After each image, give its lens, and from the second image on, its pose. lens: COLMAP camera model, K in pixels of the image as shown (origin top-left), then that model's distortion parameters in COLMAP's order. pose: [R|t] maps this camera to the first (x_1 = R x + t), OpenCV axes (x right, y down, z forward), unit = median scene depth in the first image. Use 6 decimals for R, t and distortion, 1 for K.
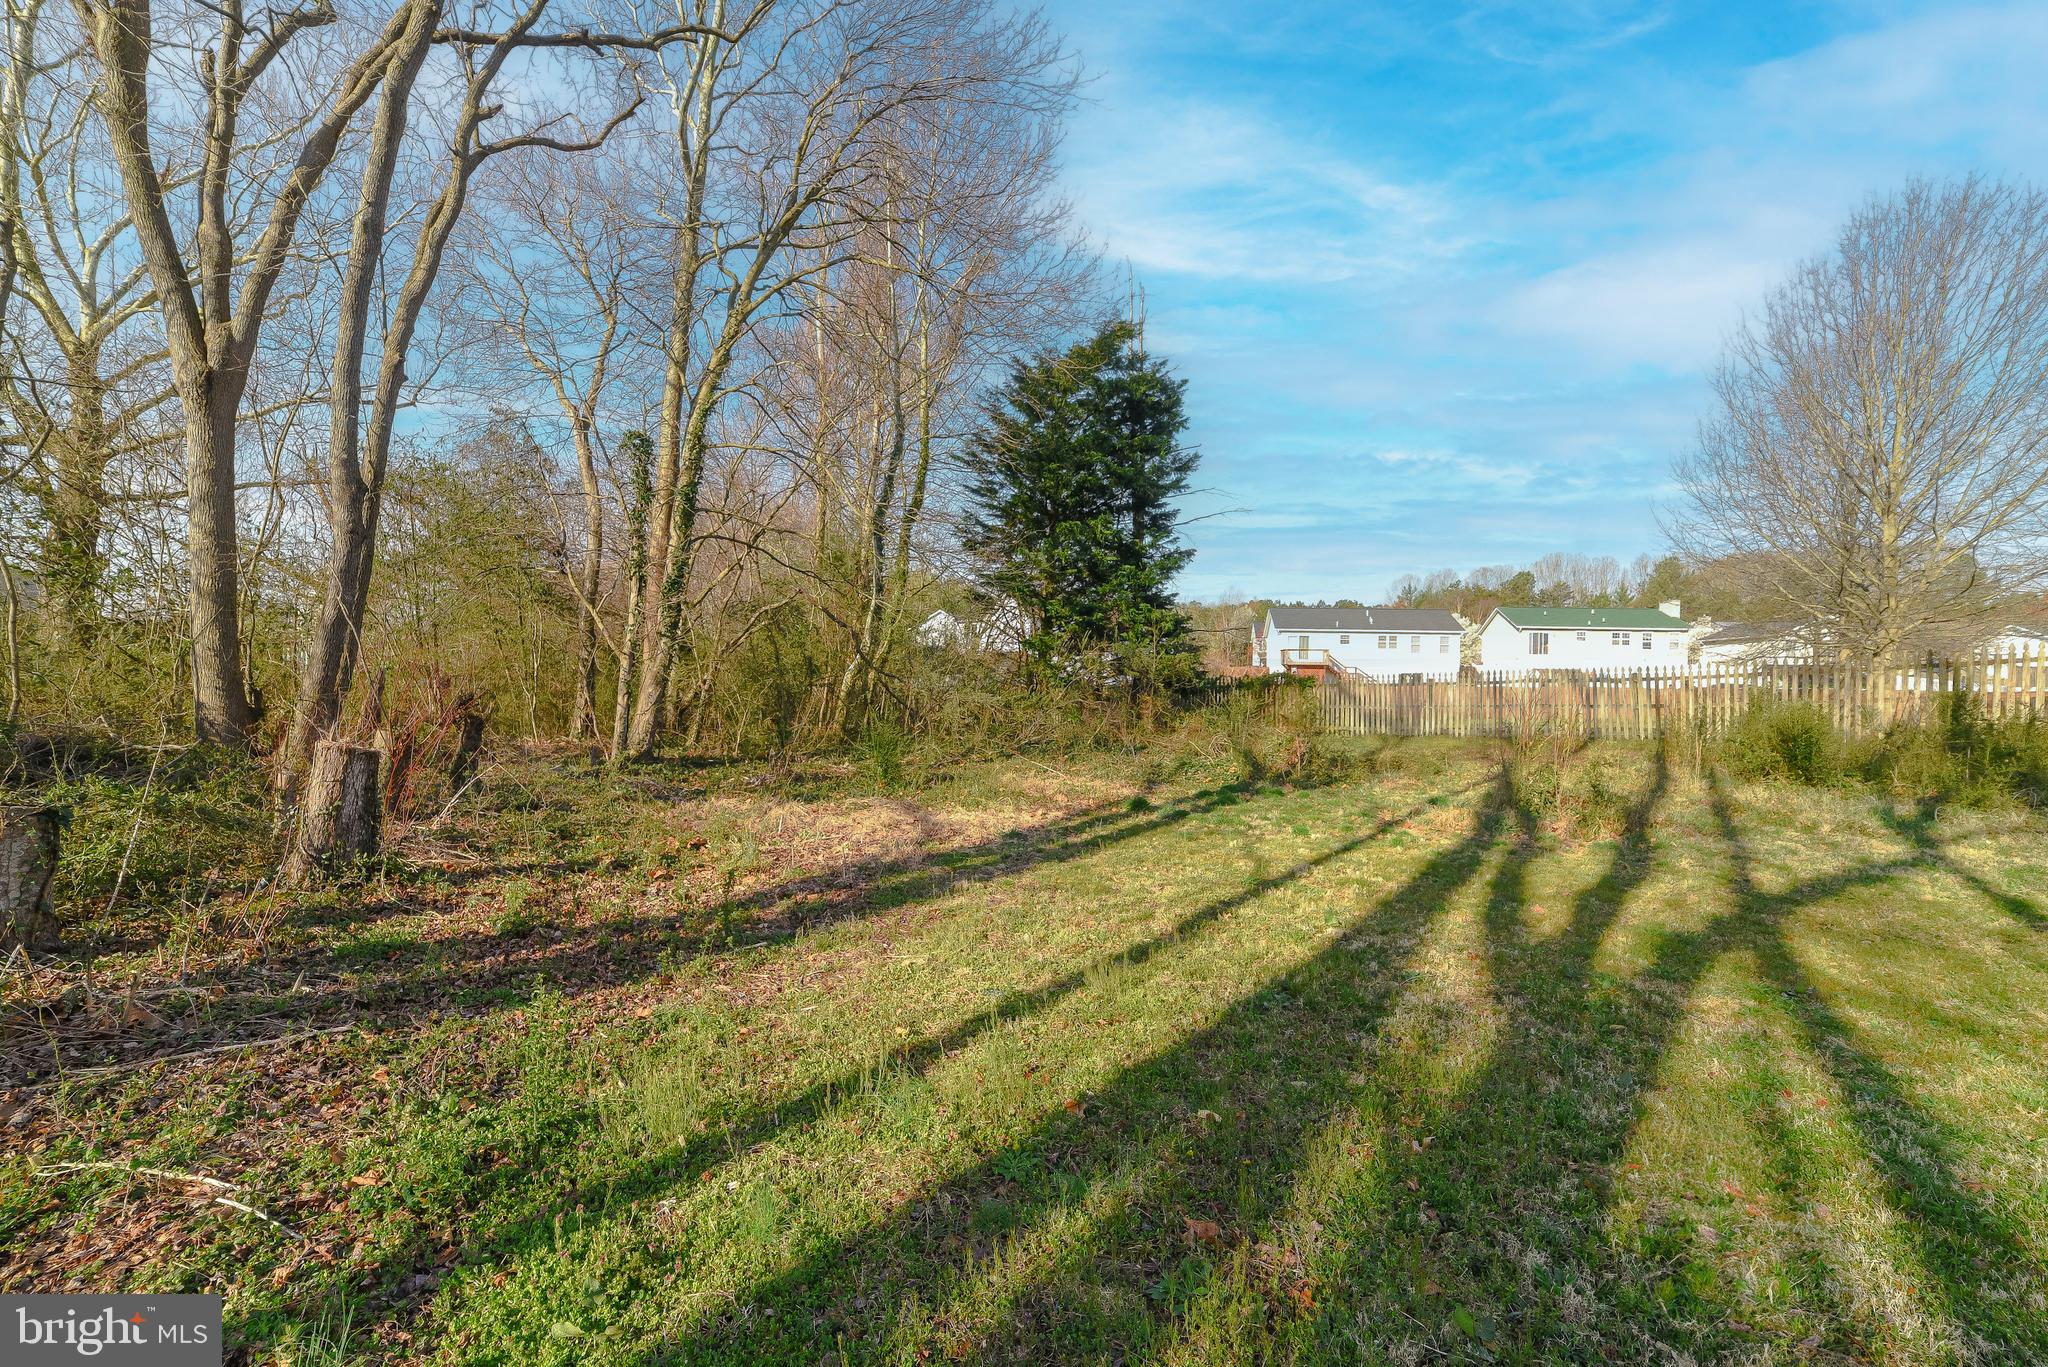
lens RADIAL K [[830.5, 0, 1040.0], [0, 830.5, 701.5], [0, 0, 1]] dist [-0.058560, 0.011424]
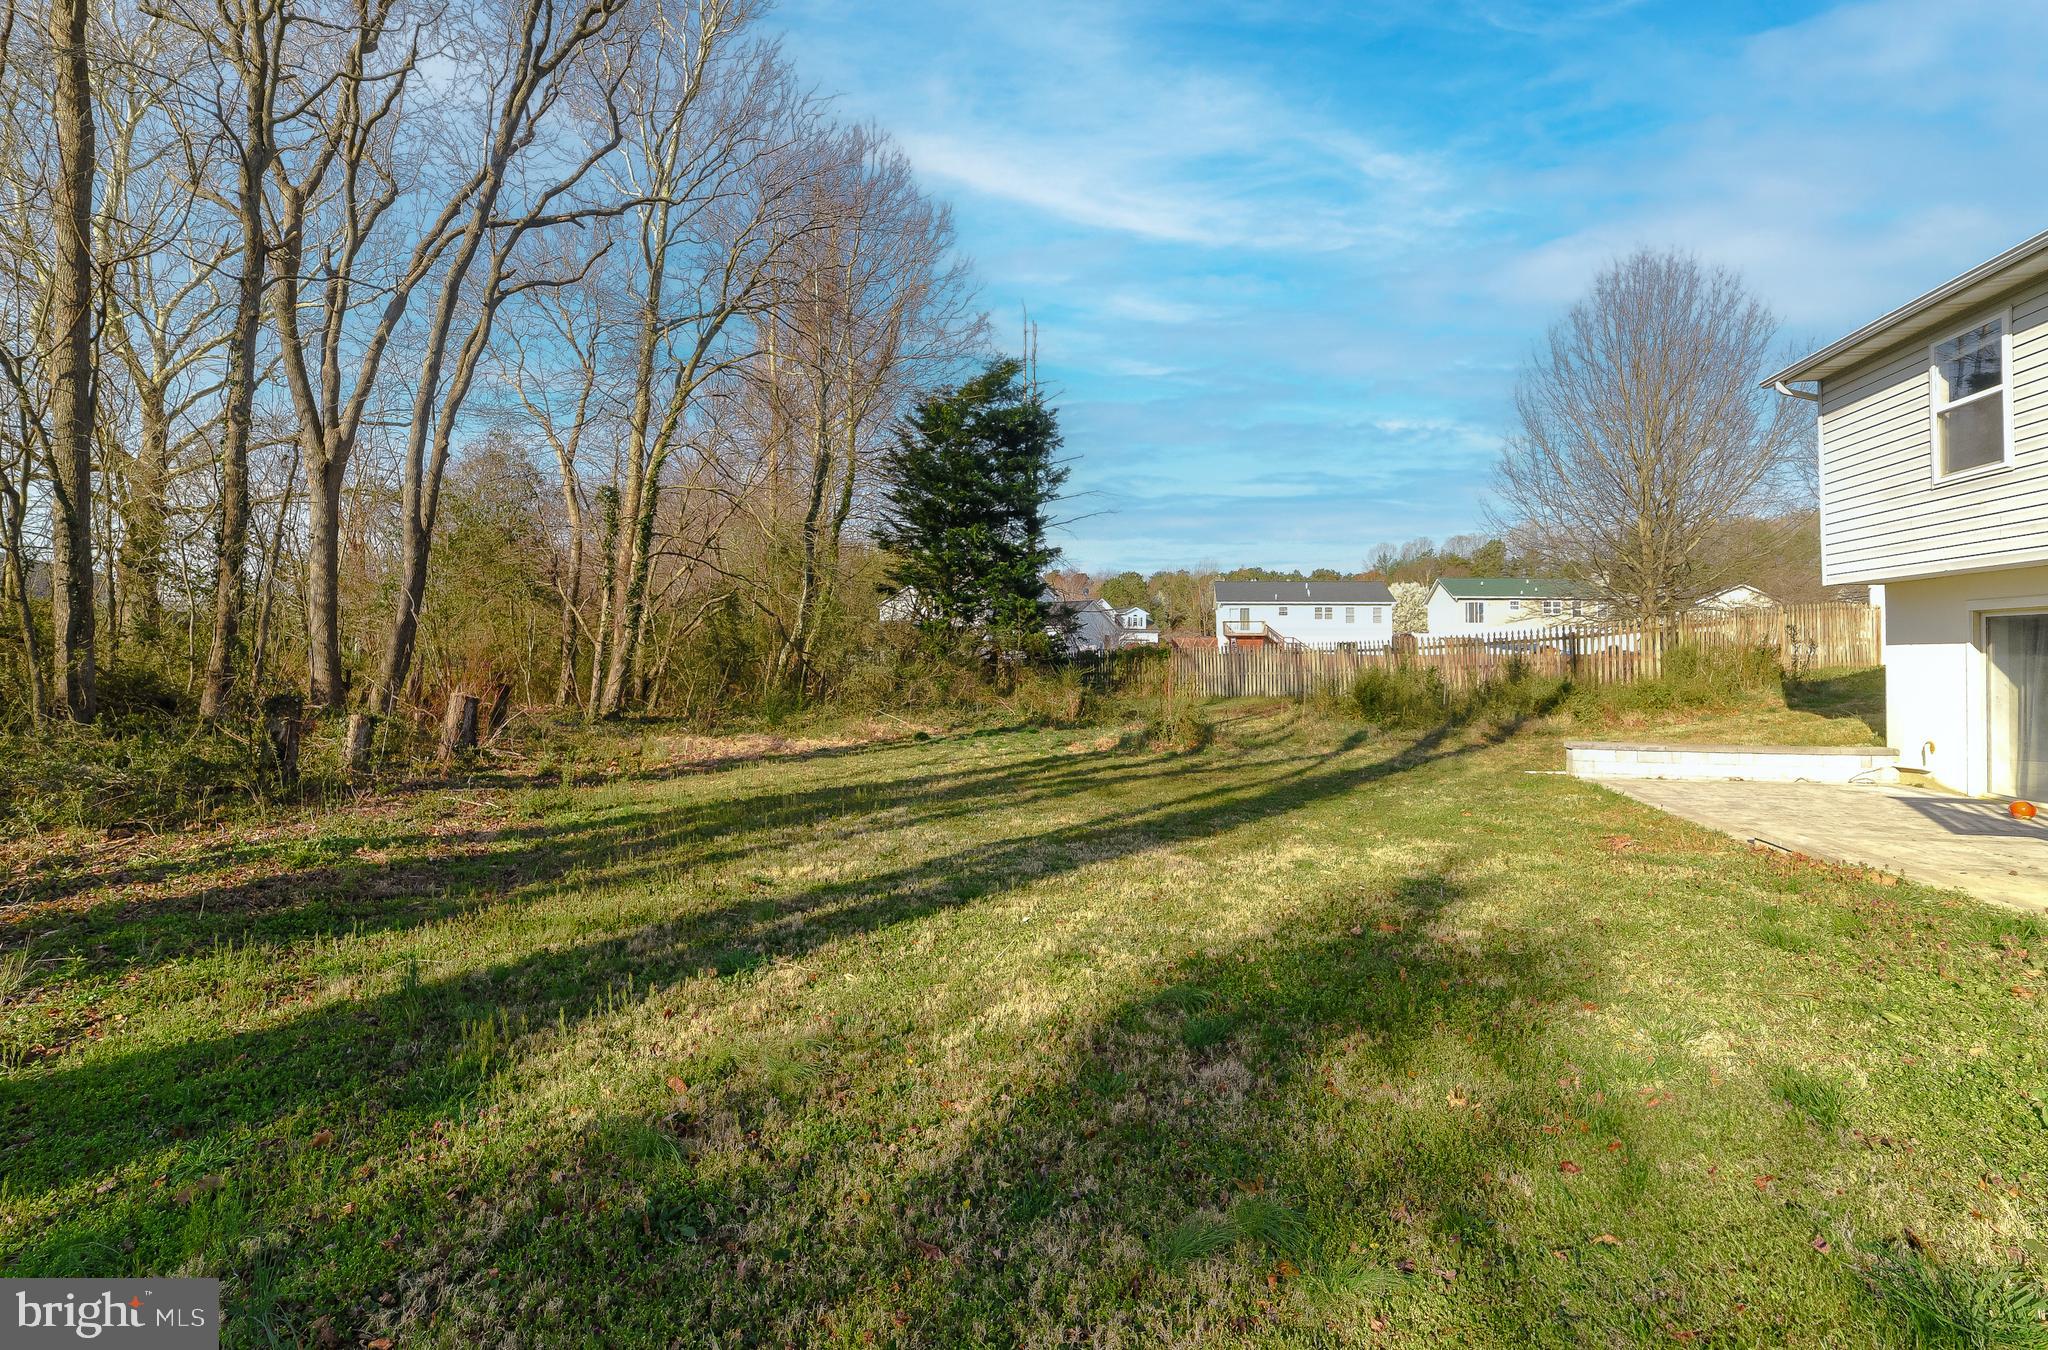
lens RADIAL K [[865.6, 0, 1035.4], [0, 865.6, 638.1], [0, 0, 1]] dist [-0.052797, 0.004676]
pose [[0.999899, -0.014201, 0.001108, 0.178208], [0.014236, 0.998952, -0.043506, 0.007706], [-0.000489, 0.043518, 0.999053, -0.345725]]
